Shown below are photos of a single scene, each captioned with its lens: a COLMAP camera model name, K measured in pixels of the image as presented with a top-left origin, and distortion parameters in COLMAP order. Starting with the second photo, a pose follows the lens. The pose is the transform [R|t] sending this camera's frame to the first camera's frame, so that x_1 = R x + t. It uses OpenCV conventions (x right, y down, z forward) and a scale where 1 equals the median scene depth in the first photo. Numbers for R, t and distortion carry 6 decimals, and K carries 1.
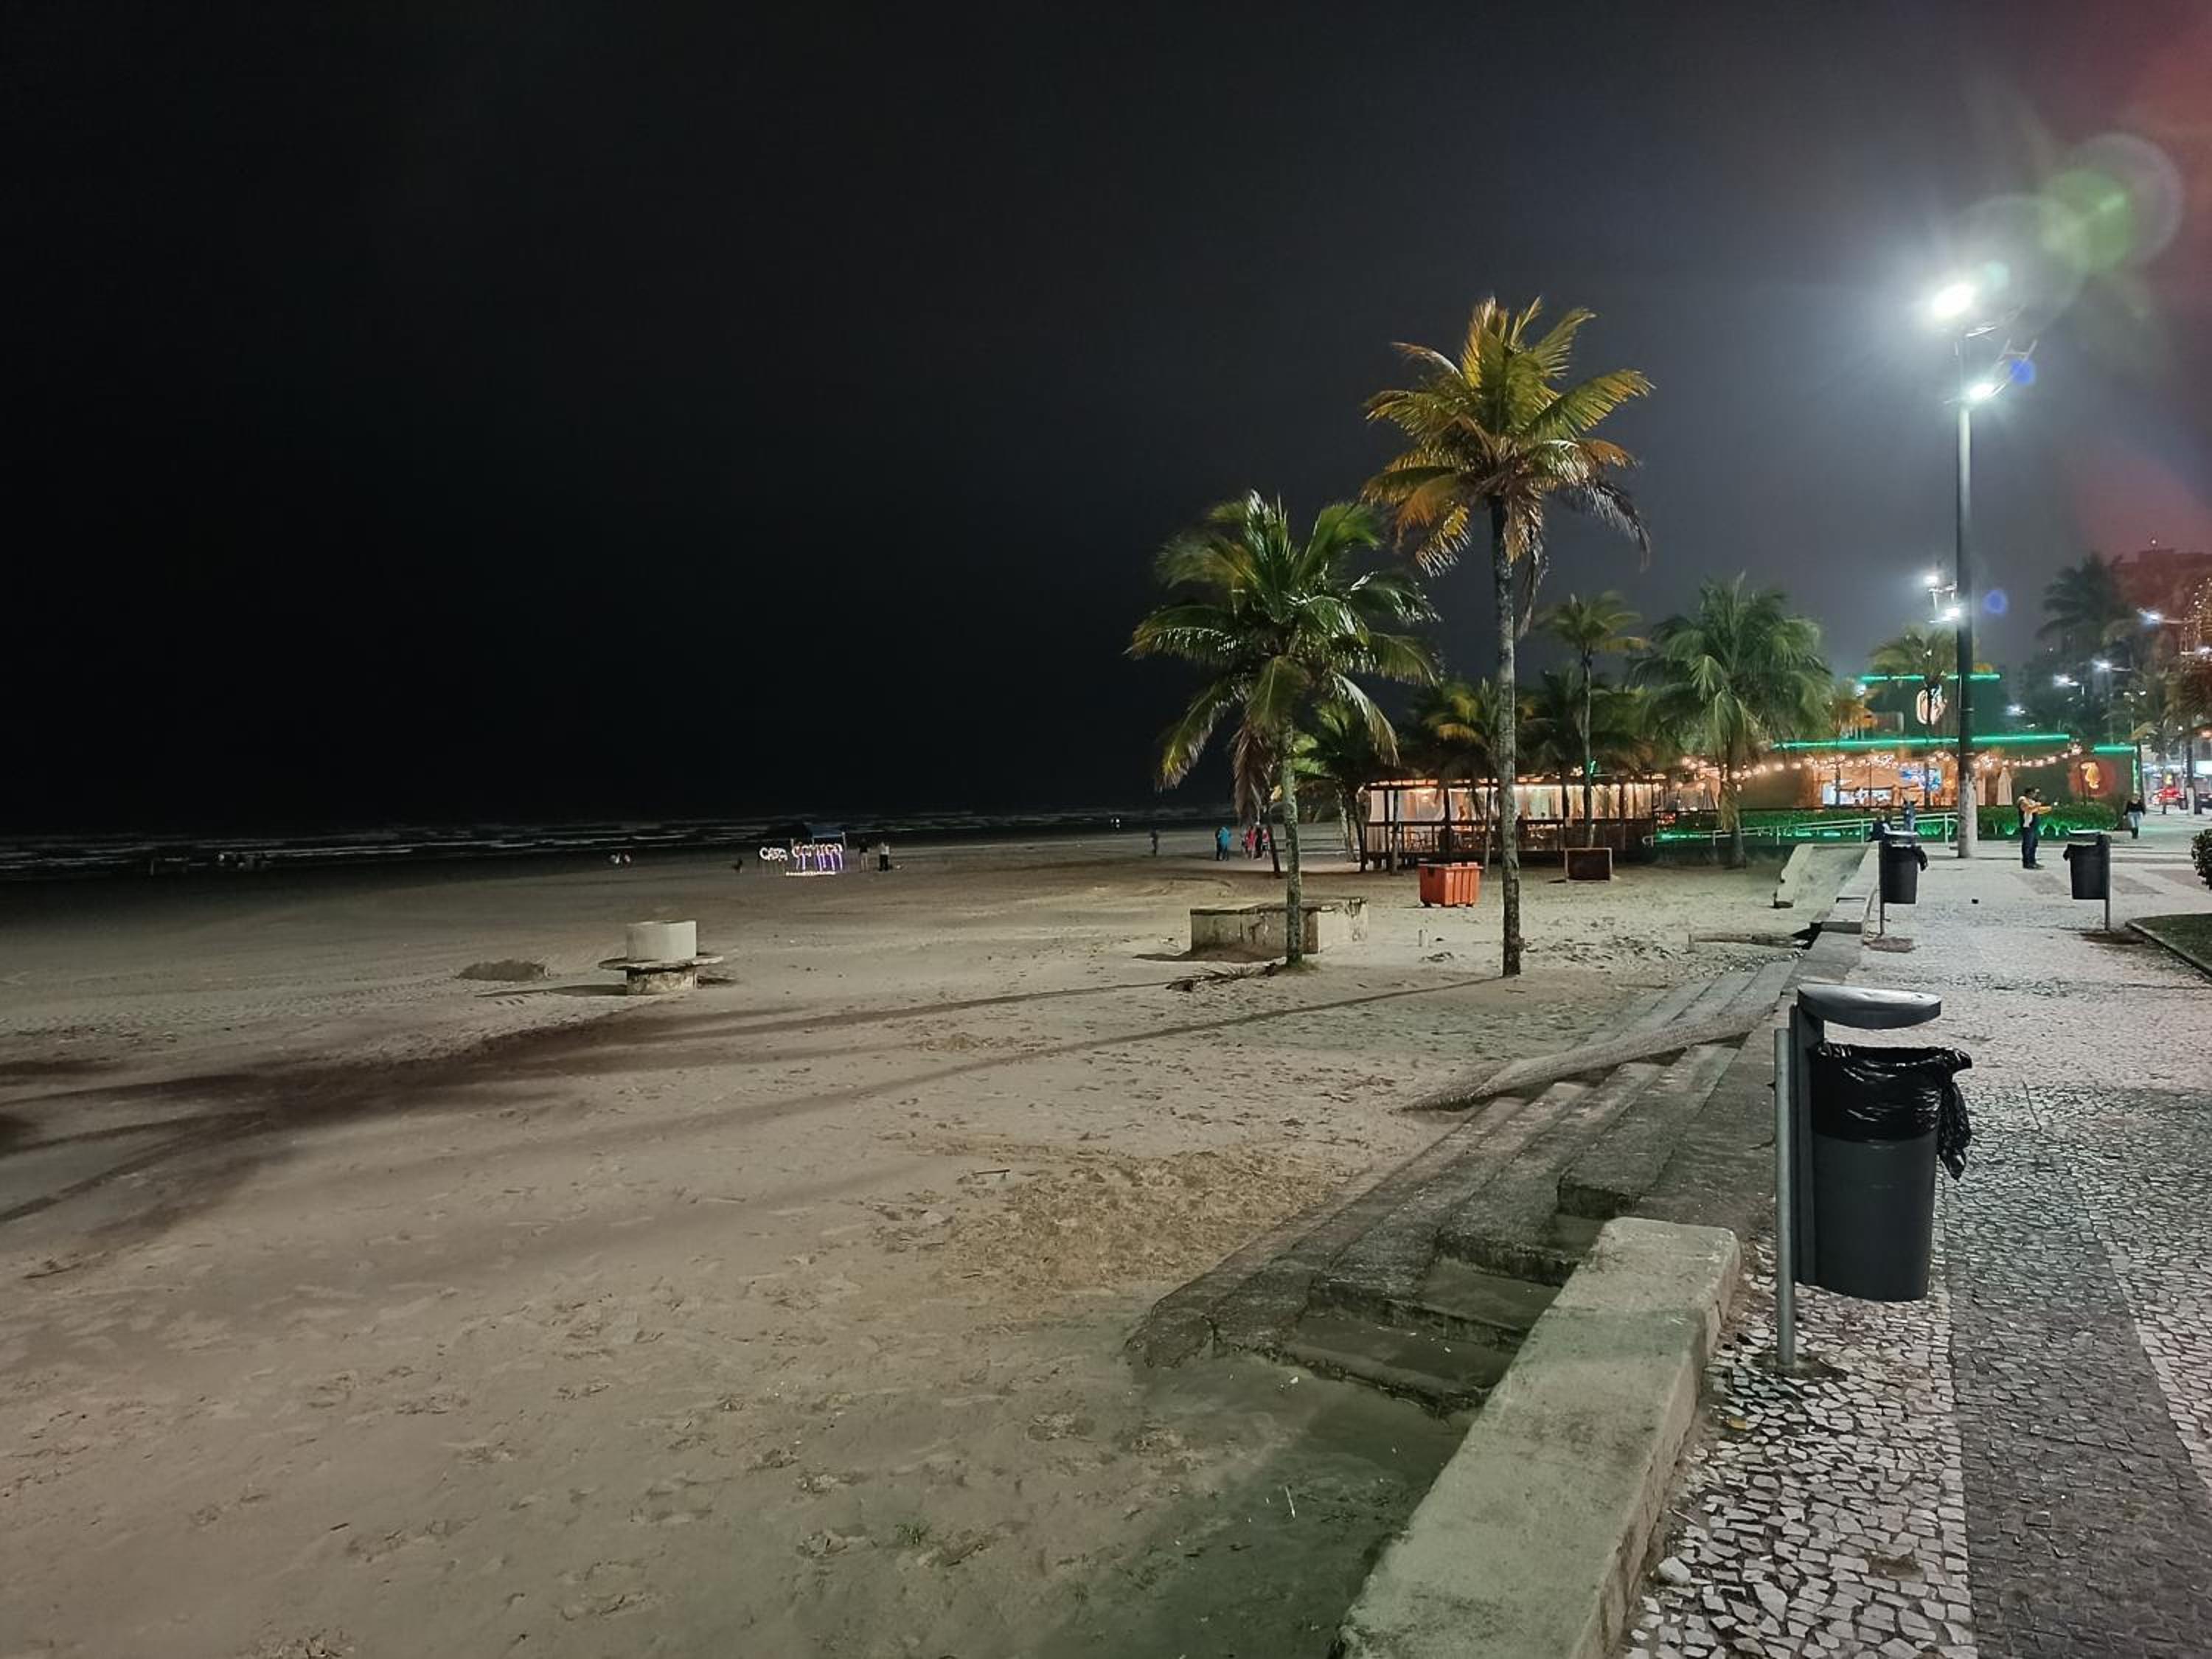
lens RADIAL K [[1531.7, 0, 1109.4], [0, 1531.7, 819.3], [0, 0, 1]] dist [0.043834, 0.000904]
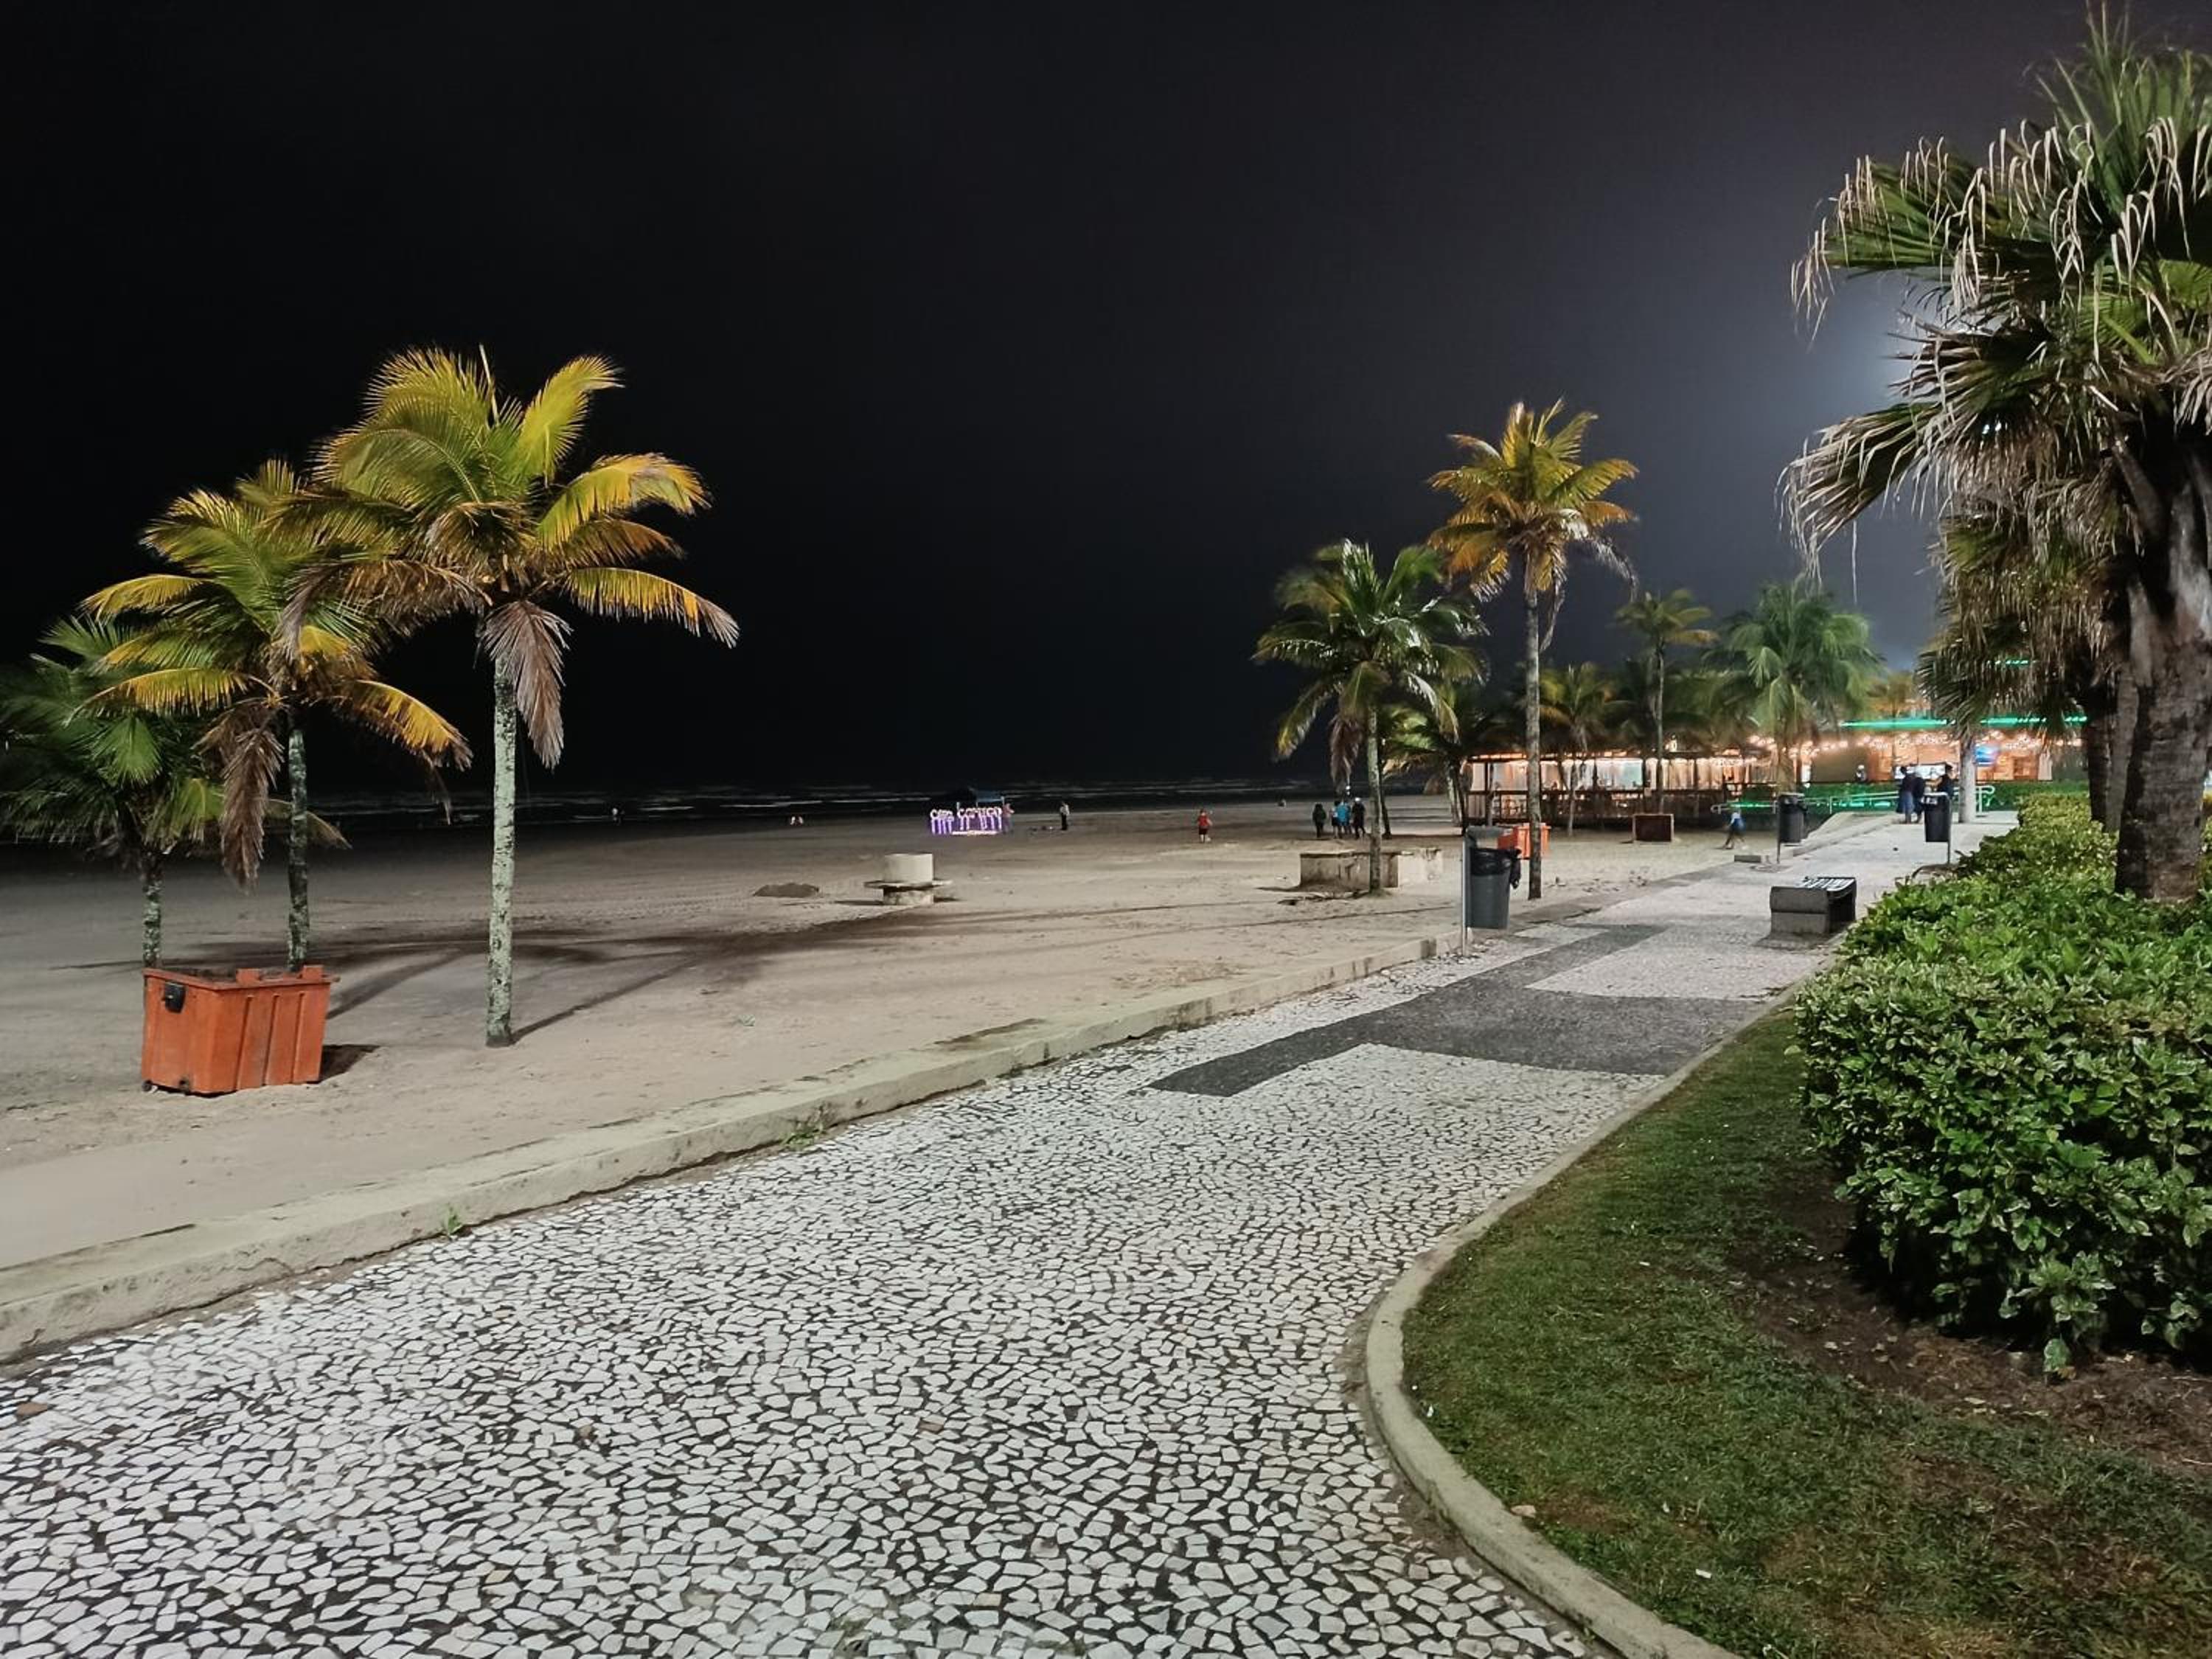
lens RADIAL K [[1531.7, 0, 1104.9], [0, 1531.7, 844.9], [0, 0, 1]] dist [0.043834, 0.000904]
pose [[0.996114, 0.012373, -0.087195, 0.001977], [-0.009304, 0.999326, 0.035513, 0.008242], [0.087575, -0.034564, 0.995558, -0.340893]]
